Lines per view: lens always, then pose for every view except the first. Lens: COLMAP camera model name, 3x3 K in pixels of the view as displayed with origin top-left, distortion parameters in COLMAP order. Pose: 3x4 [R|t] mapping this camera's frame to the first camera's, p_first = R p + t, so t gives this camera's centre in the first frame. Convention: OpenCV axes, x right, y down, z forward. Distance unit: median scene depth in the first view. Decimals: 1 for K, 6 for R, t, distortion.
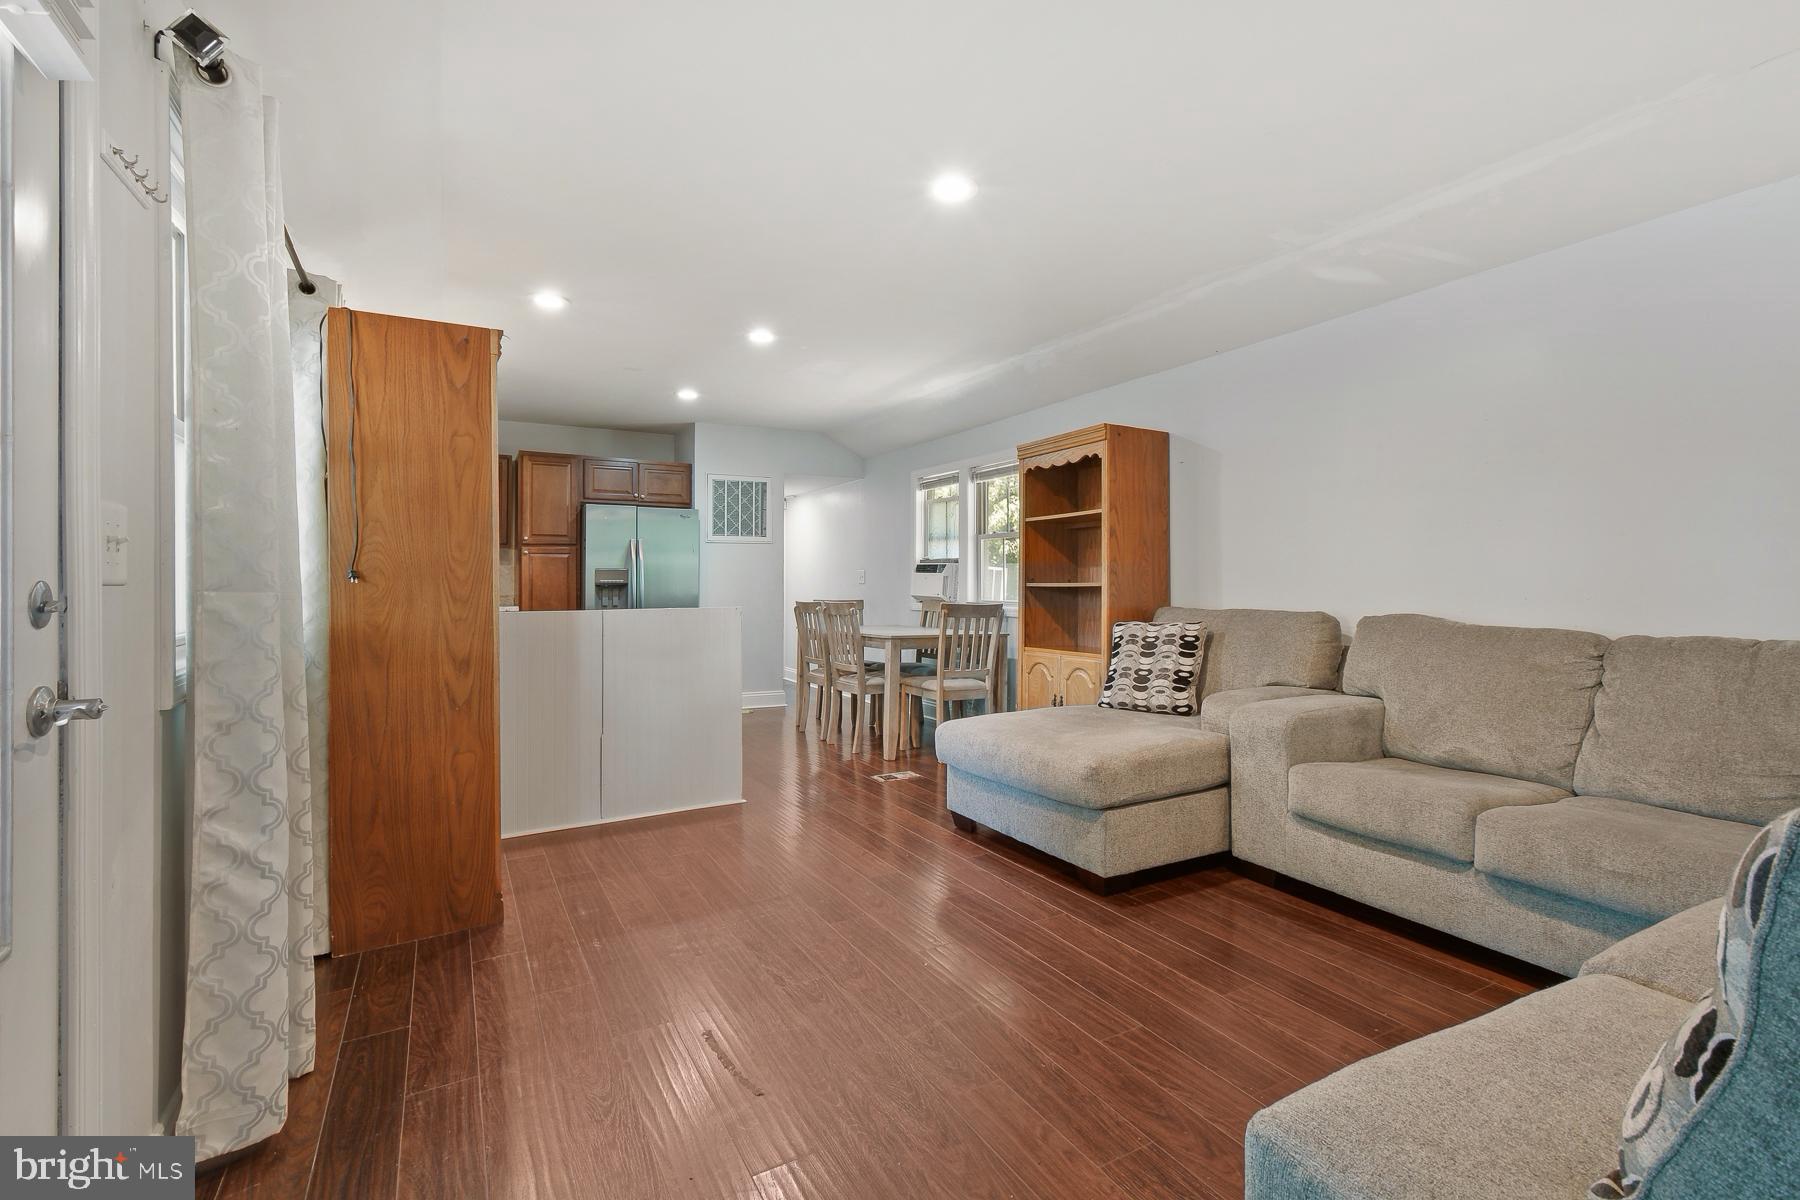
lens RADIAL K [[805.2, 0, 899.8], [0, 805.2, 572.8], [0, 0, 1]] dist [0.002621, 0.000103]
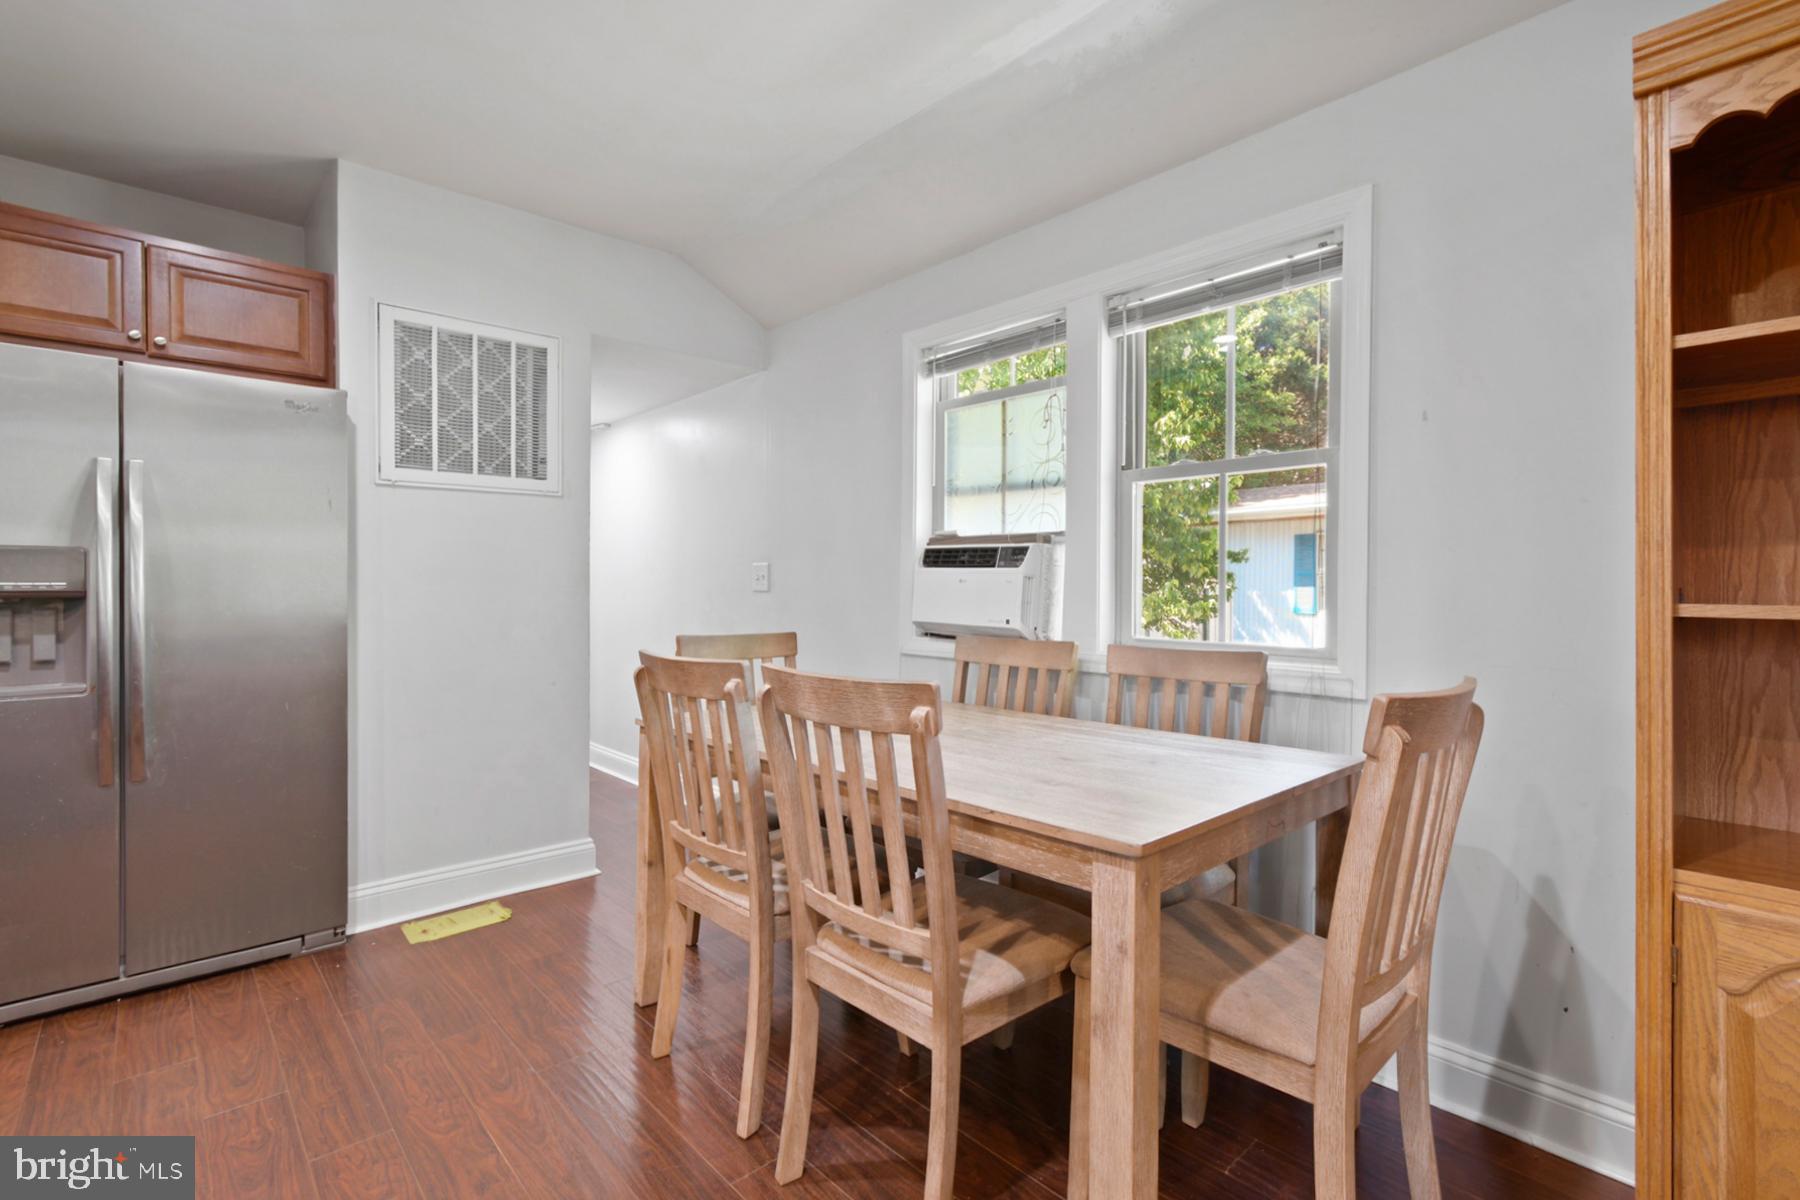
lens RADIAL K [[811.1, 0, 899.9], [0, 811.1, 590.0], [0, 0, 1]] dist [0.002230, -0.001782]
pose [[0.972698, 0.001466, 0.232070, -0.096509], [-0.005659, 0.999833, 0.017402, 0.004363], [-0.232006, -0.018240, 0.972543, 0.622330]]
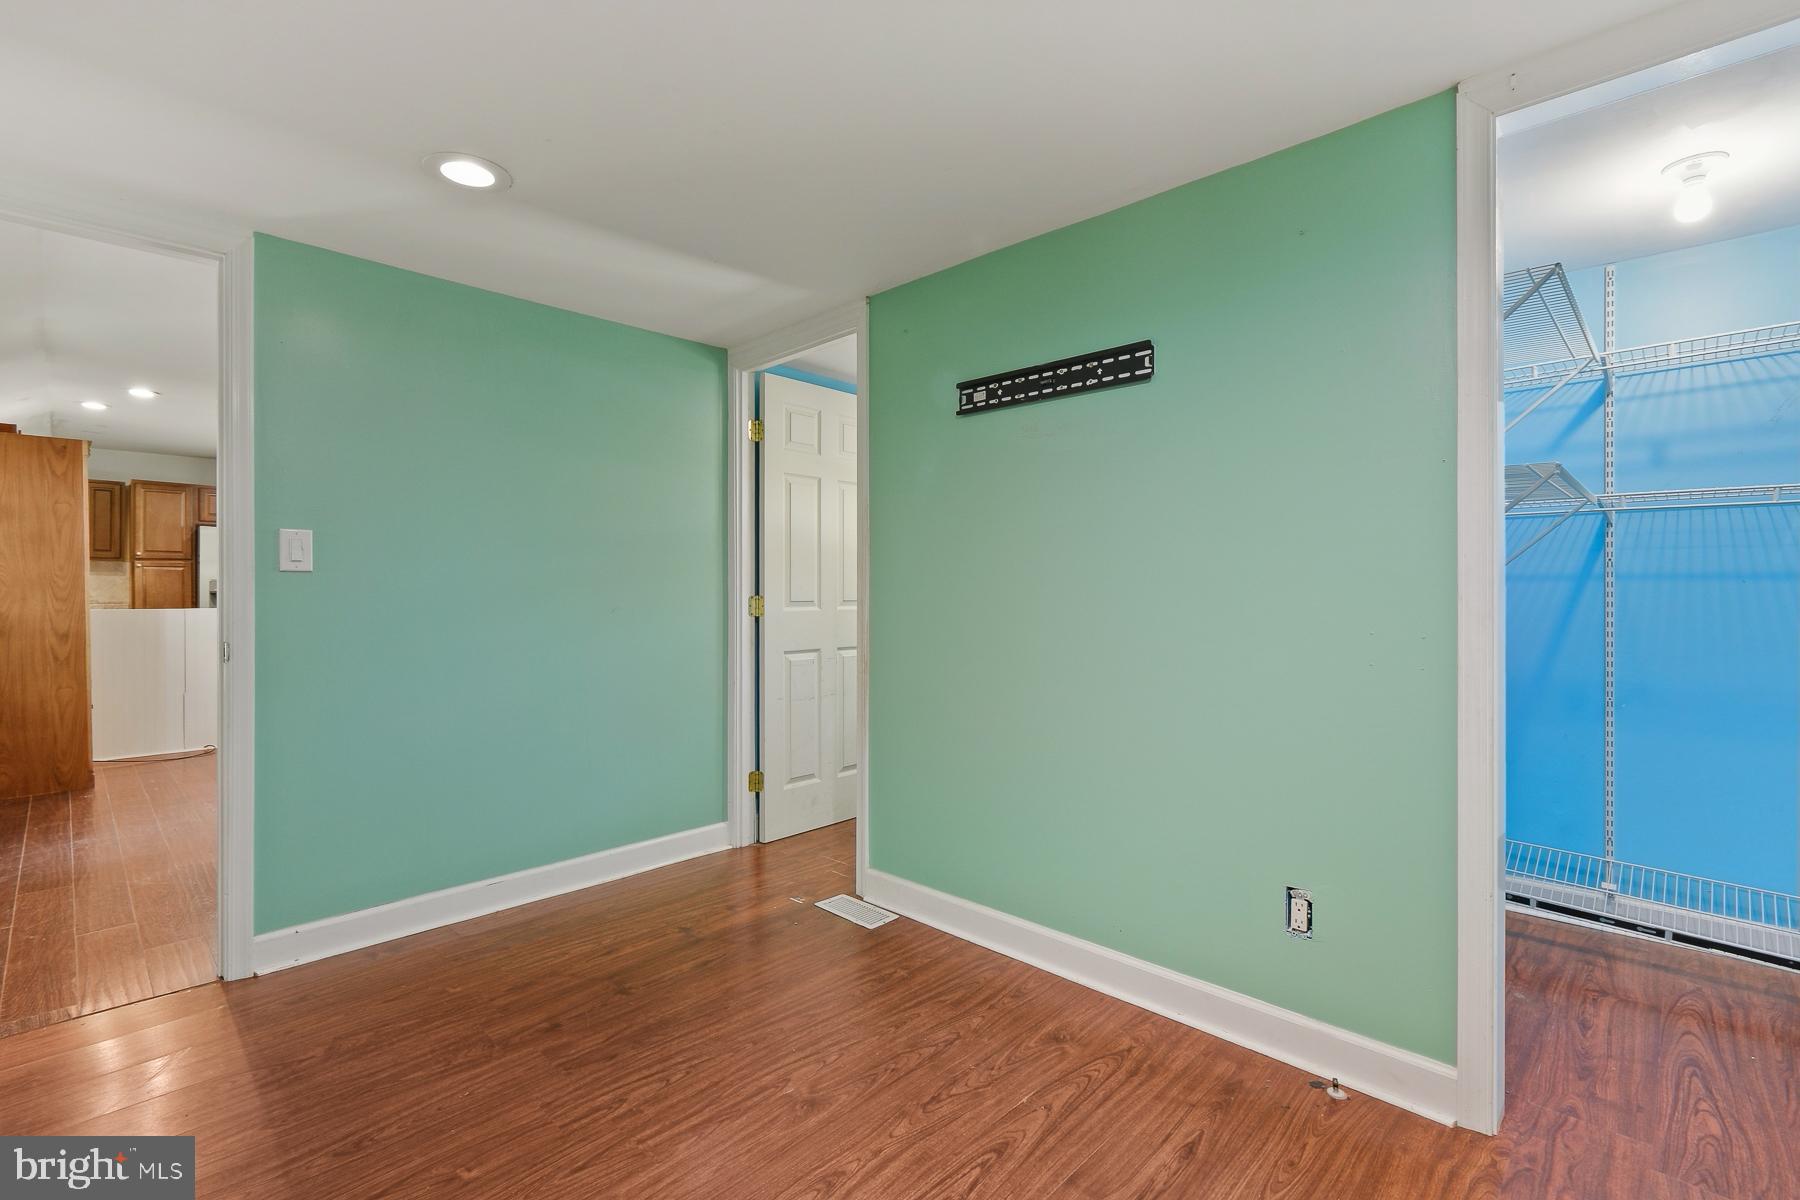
lens RADIAL K [[806.2, 0, 903.9], [0, 806.2, 588.2], [0, 0, 1]] dist [0.001681, -0.000565]
pose [[0.956884, -0.002433, 0.290462, 0.270511], [0.000128, 0.999968, 0.007952, -0.001191], [-0.290472, -0.007572, 0.956854, -0.468747]]
